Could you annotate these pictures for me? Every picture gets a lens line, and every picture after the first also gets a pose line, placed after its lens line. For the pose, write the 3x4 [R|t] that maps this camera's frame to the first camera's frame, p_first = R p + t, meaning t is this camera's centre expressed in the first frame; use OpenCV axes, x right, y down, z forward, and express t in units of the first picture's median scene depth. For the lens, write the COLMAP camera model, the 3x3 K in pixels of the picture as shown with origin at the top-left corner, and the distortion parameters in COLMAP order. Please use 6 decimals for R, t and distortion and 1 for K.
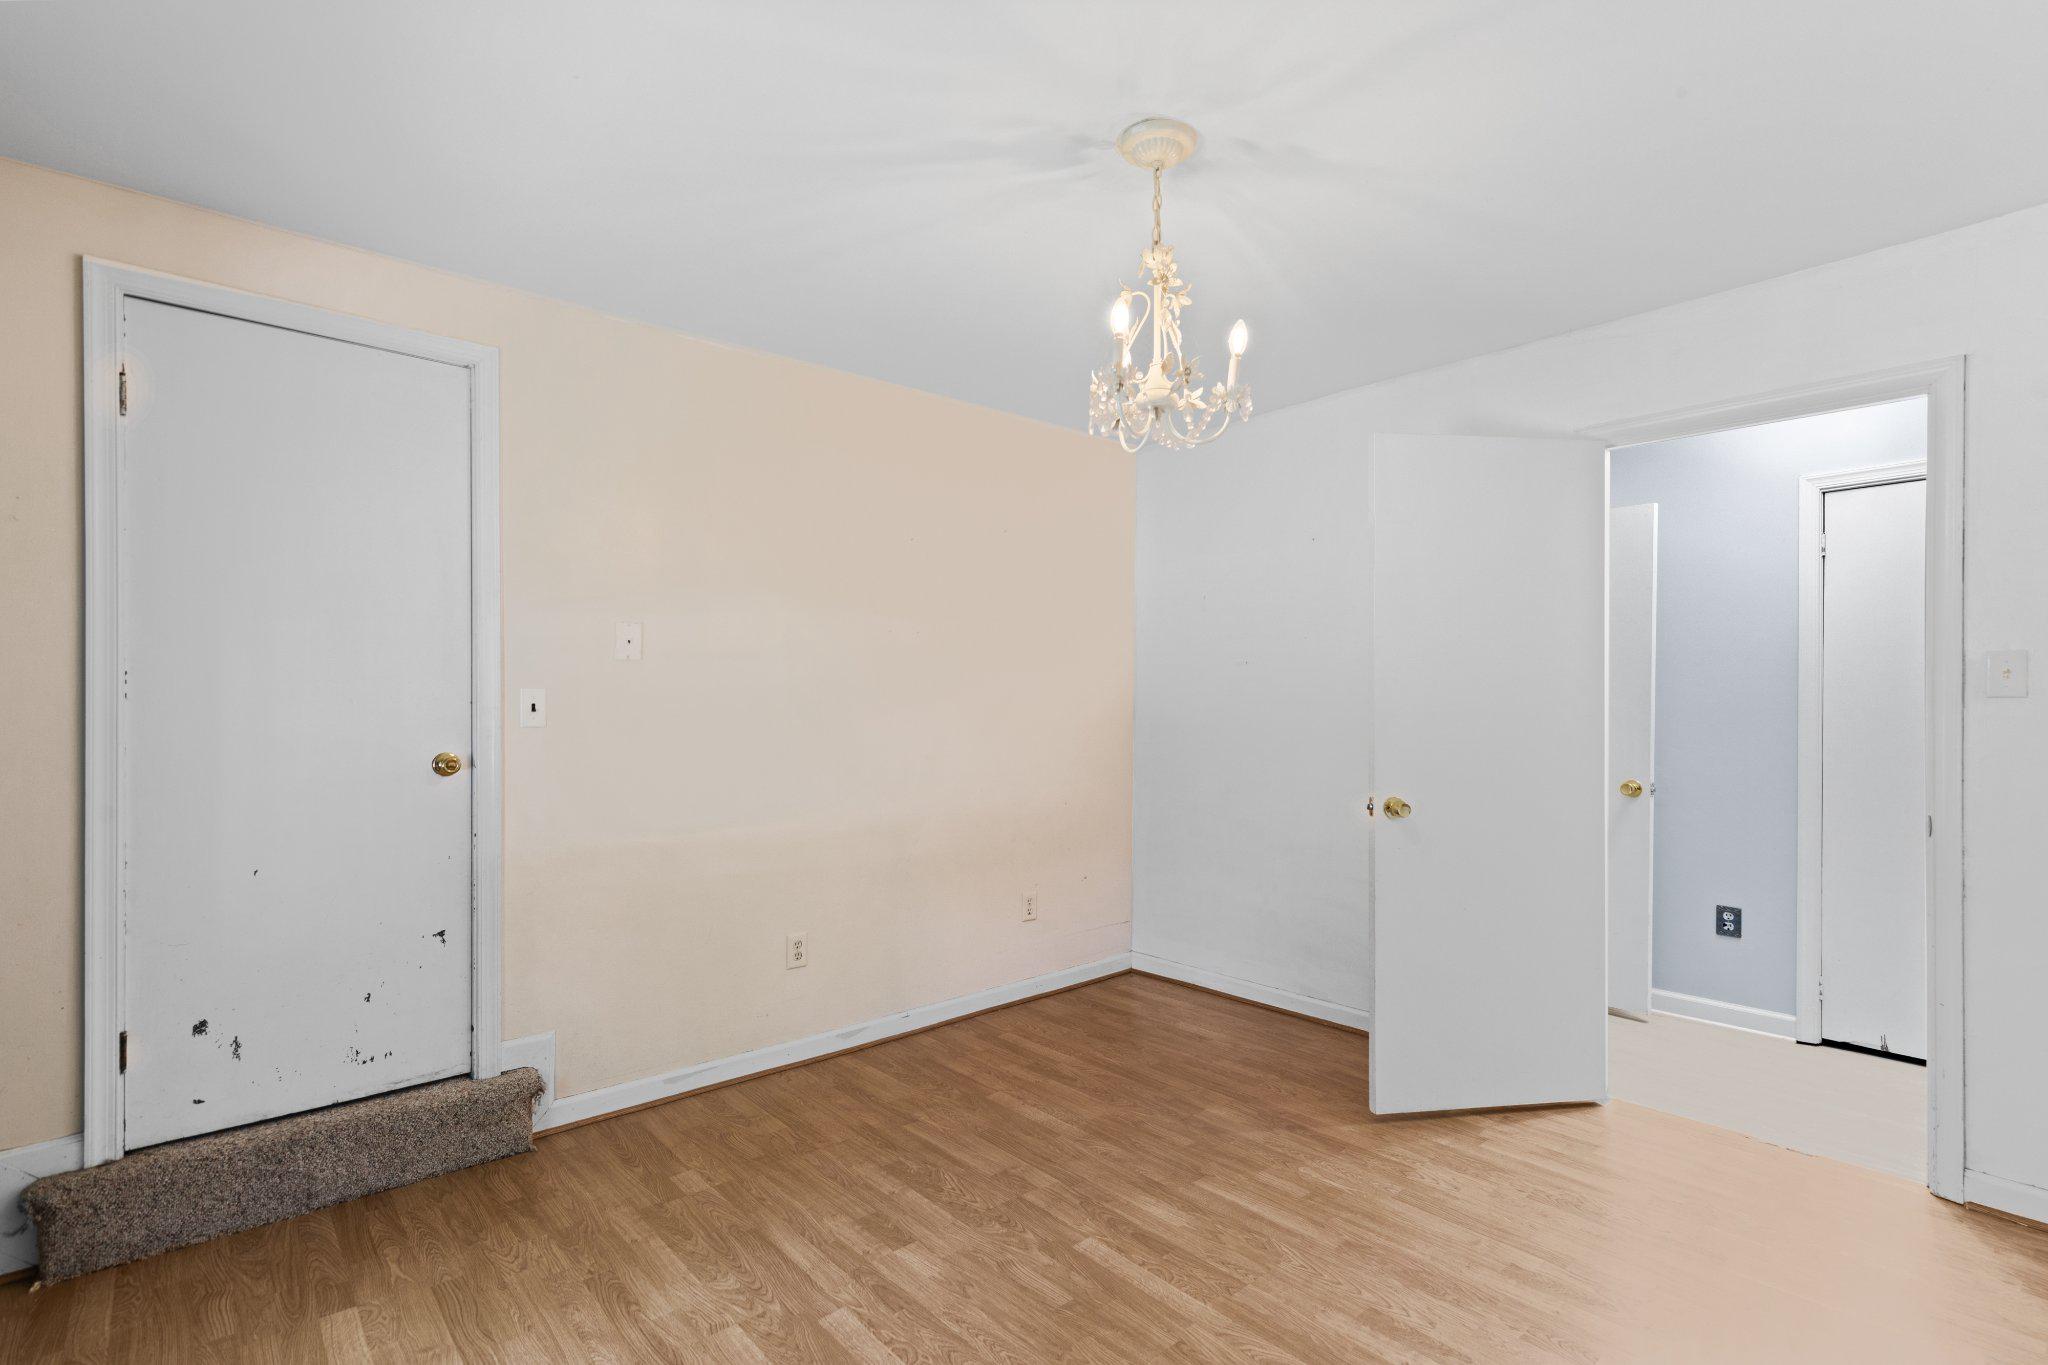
lens RADIAL K [[940.4, 0, 1029.8], [0, 940.4, 692.5], [0, 0, 1]] dist [0.002534, 0.000484]
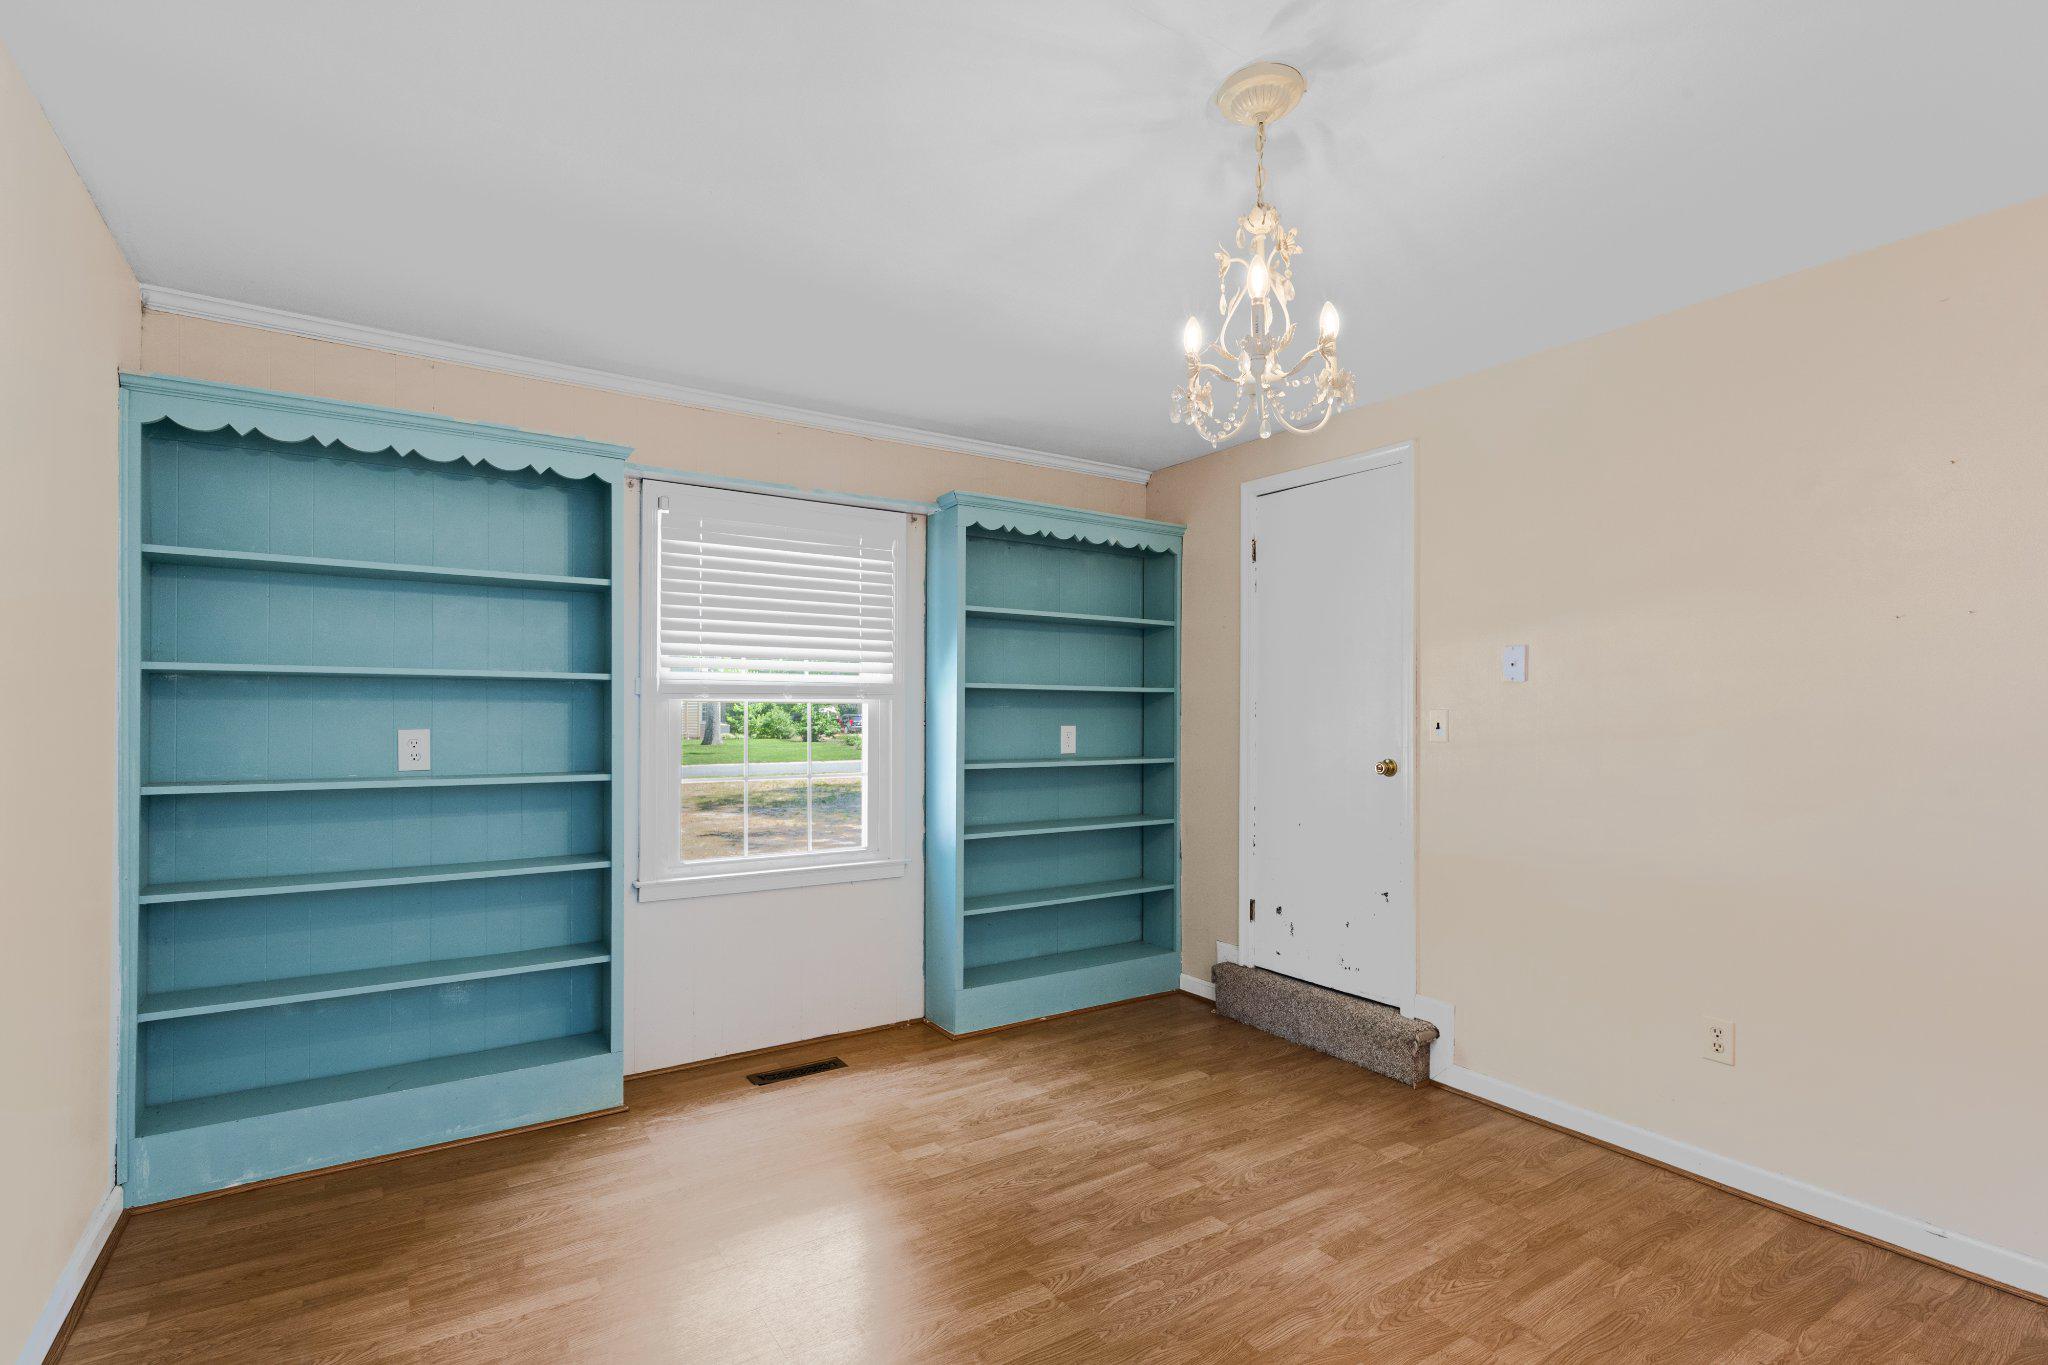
lens RADIAL K [[940.4, 0, 1027.6], [0, 940.4, 696.2], [0, 0, 1]] dist [0.002534, 0.000484]
pose [[-0.113617, -0.021476, -0.993292, 0.803870], [0.002391, 0.999758, -0.021889, 0.004209], [0.993522, -0.004862, -0.113538, 0.686712]]
